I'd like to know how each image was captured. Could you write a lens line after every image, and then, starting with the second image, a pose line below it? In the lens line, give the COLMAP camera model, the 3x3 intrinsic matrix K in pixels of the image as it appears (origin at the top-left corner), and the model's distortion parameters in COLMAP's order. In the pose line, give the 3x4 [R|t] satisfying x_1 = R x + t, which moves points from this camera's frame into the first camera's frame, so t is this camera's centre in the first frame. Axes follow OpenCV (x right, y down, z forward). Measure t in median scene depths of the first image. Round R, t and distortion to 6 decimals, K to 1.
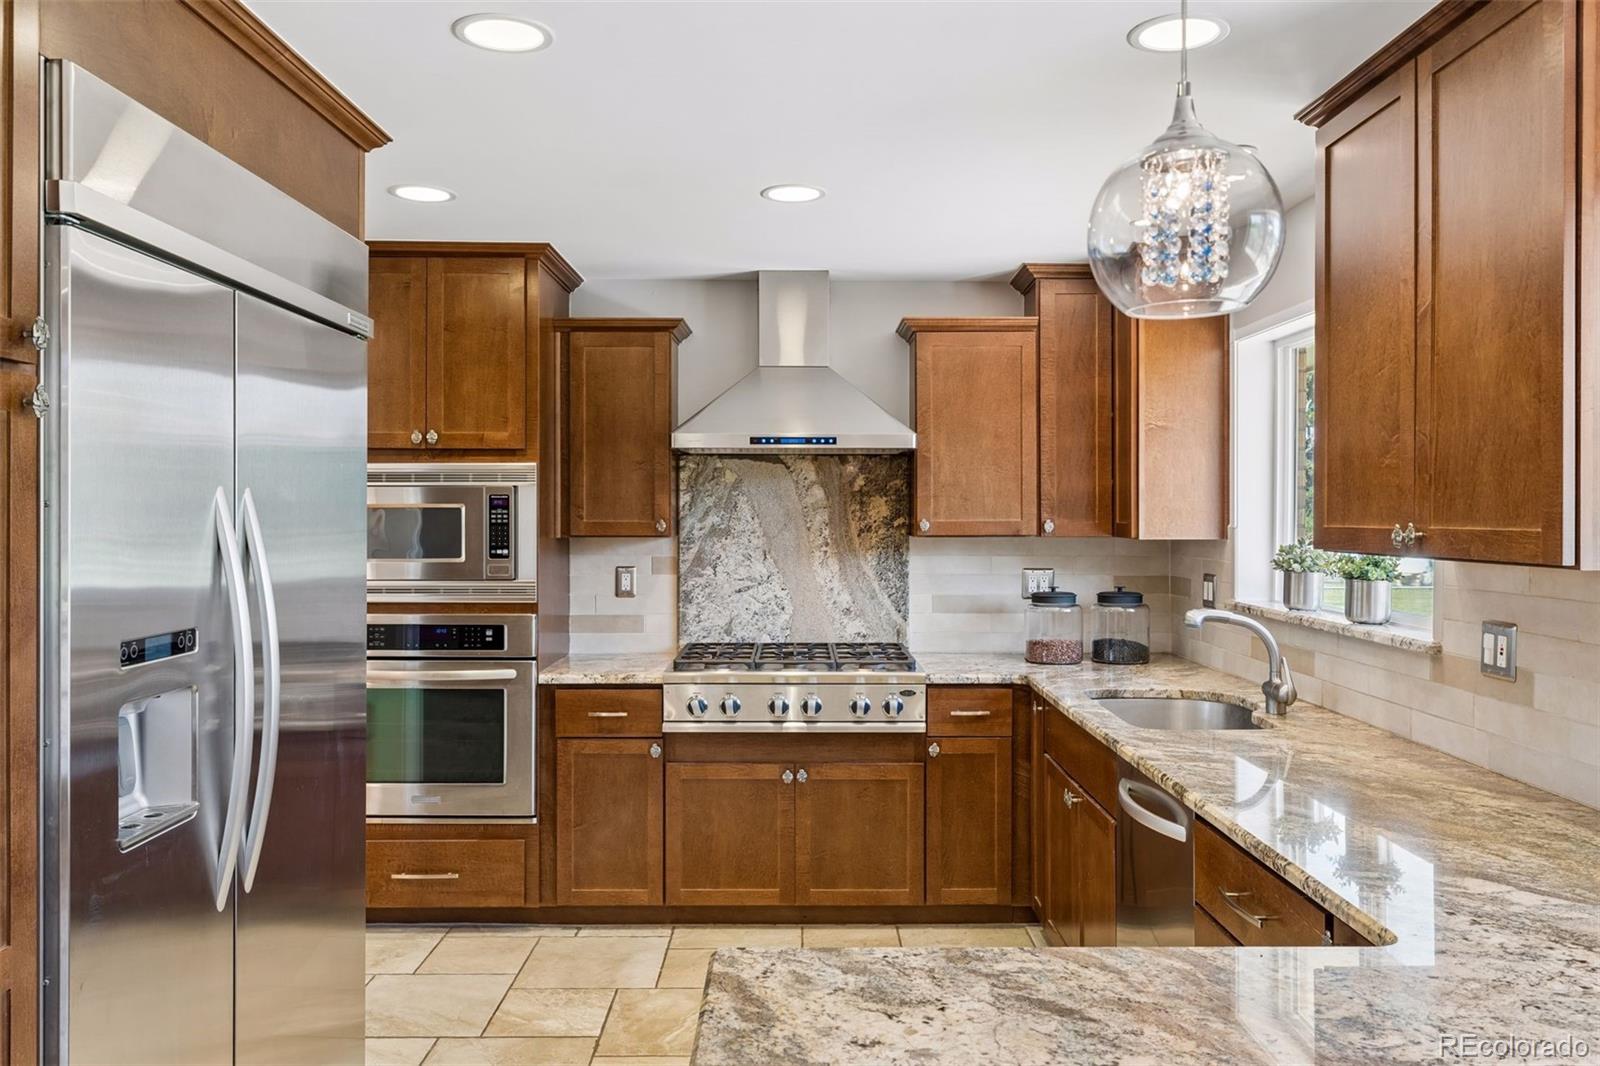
lens RADIAL K [[1222.0, 0, 795.7], [0, 1222.0, 526.2], [0, 0, 1]] dist [-0.000507, 0.001750]
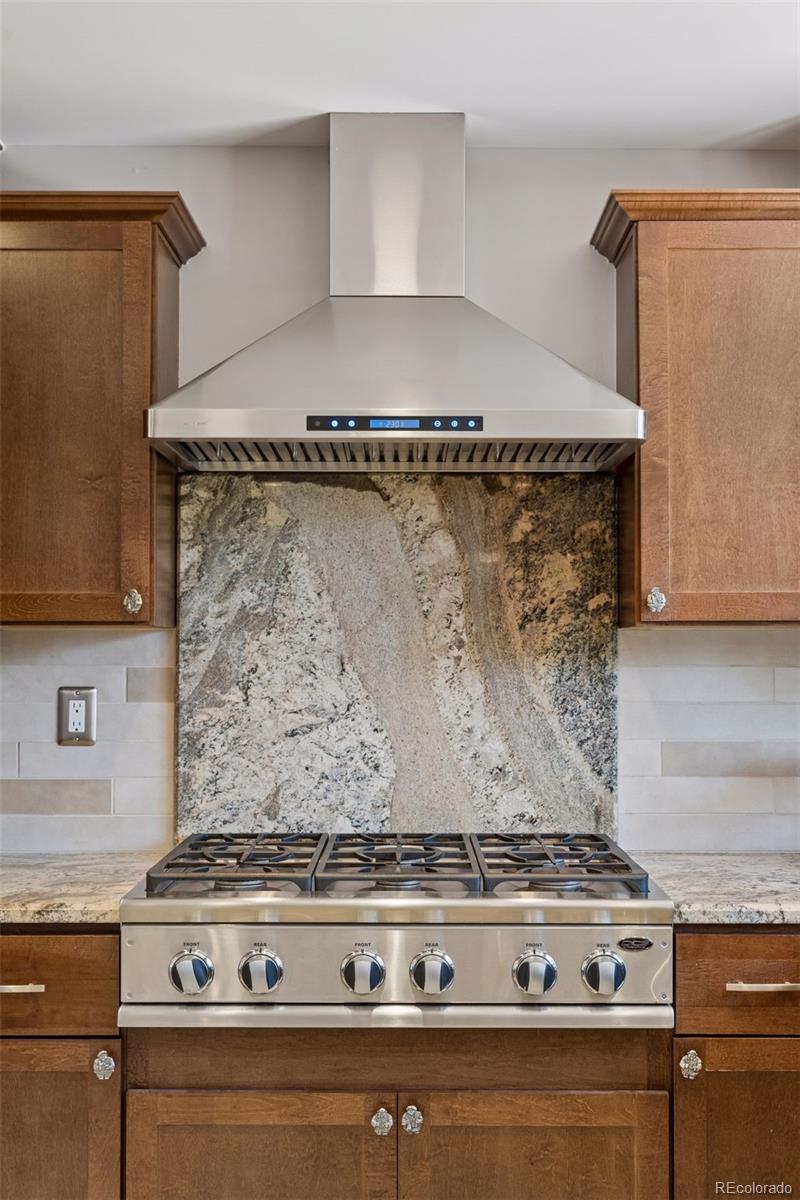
lens RADIAL K [[1472.9, 0, 405.1], [0, 1472.9, 617.5], [0, 0, 1]] dist [0.002756, 0.000000]
pose [[1.000000, 0.000565, -0.000824, 0.002631], [-0.000597, 0.999228, -0.039288, 0.031407], [0.000801, 0.039288, 0.999228, 0.412031]]
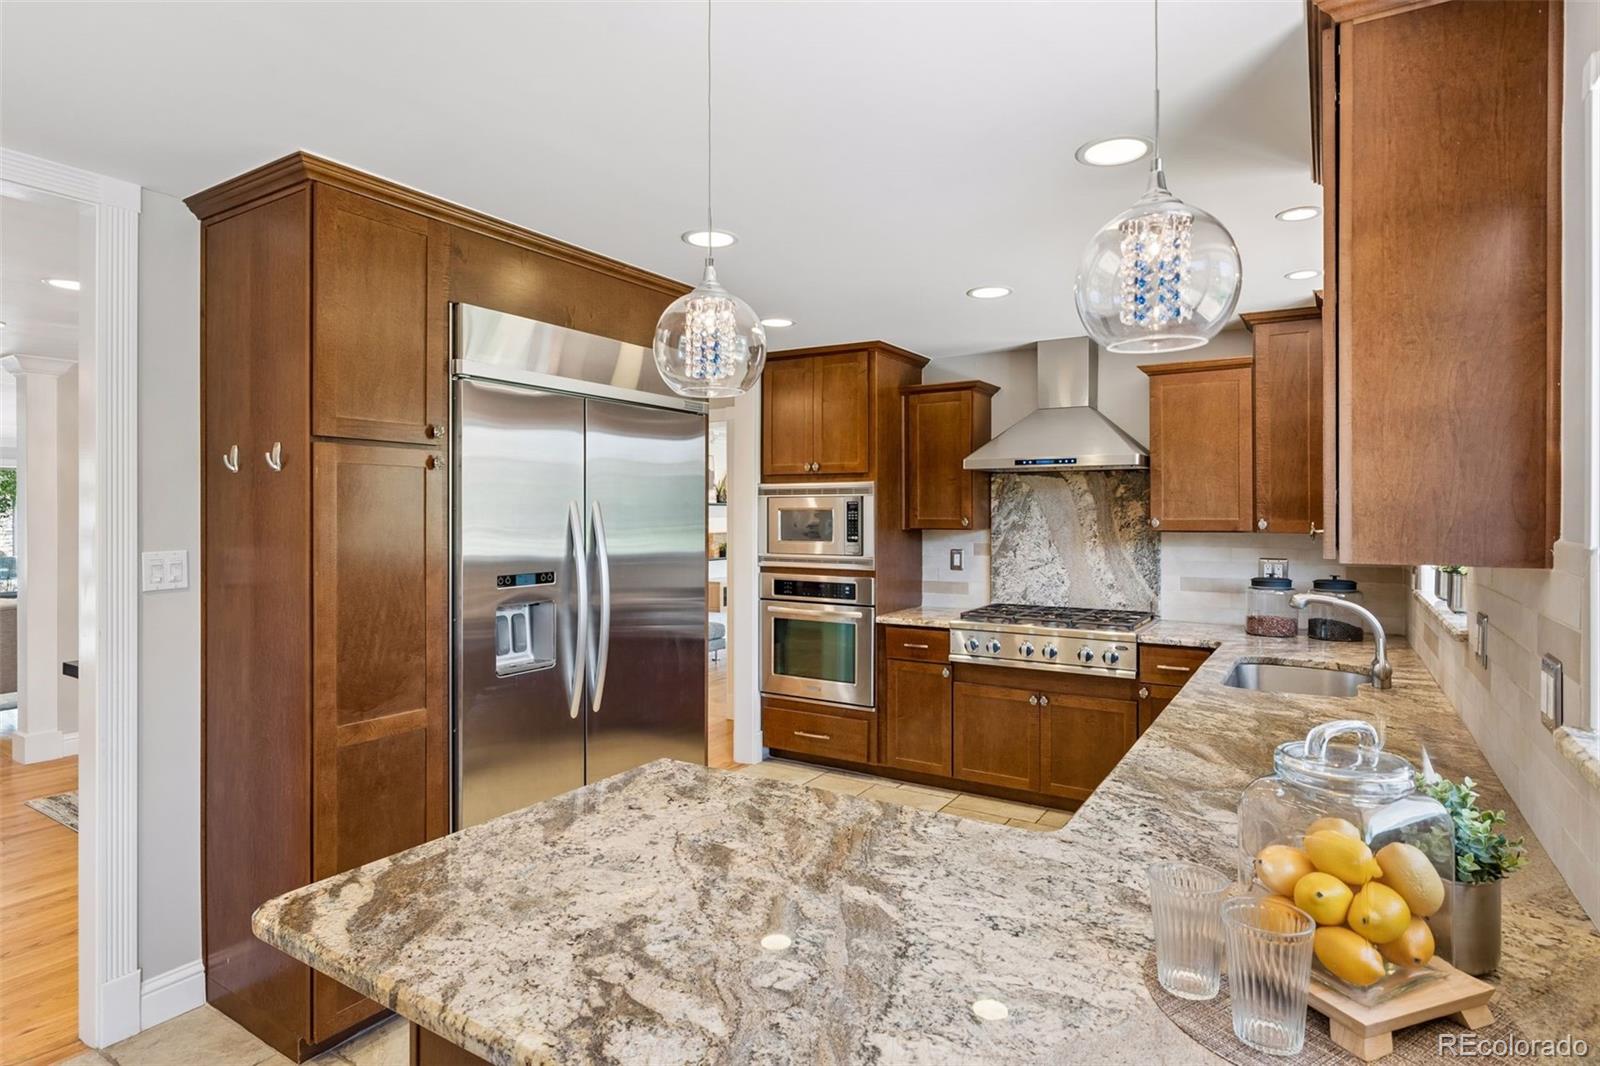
lens RADIAL K [[857.3, 0, 795.8], [0, 857.3, 522.0], [0, 0, 1]] dist [-0.004178, 0.000263]
pose [[0.844995, 0.005439, -0.534746, 0.282817], [-0.005838, 0.999983, 0.000946, -0.000214], [0.534742, 0.002323, 0.845012, 0.017703]]
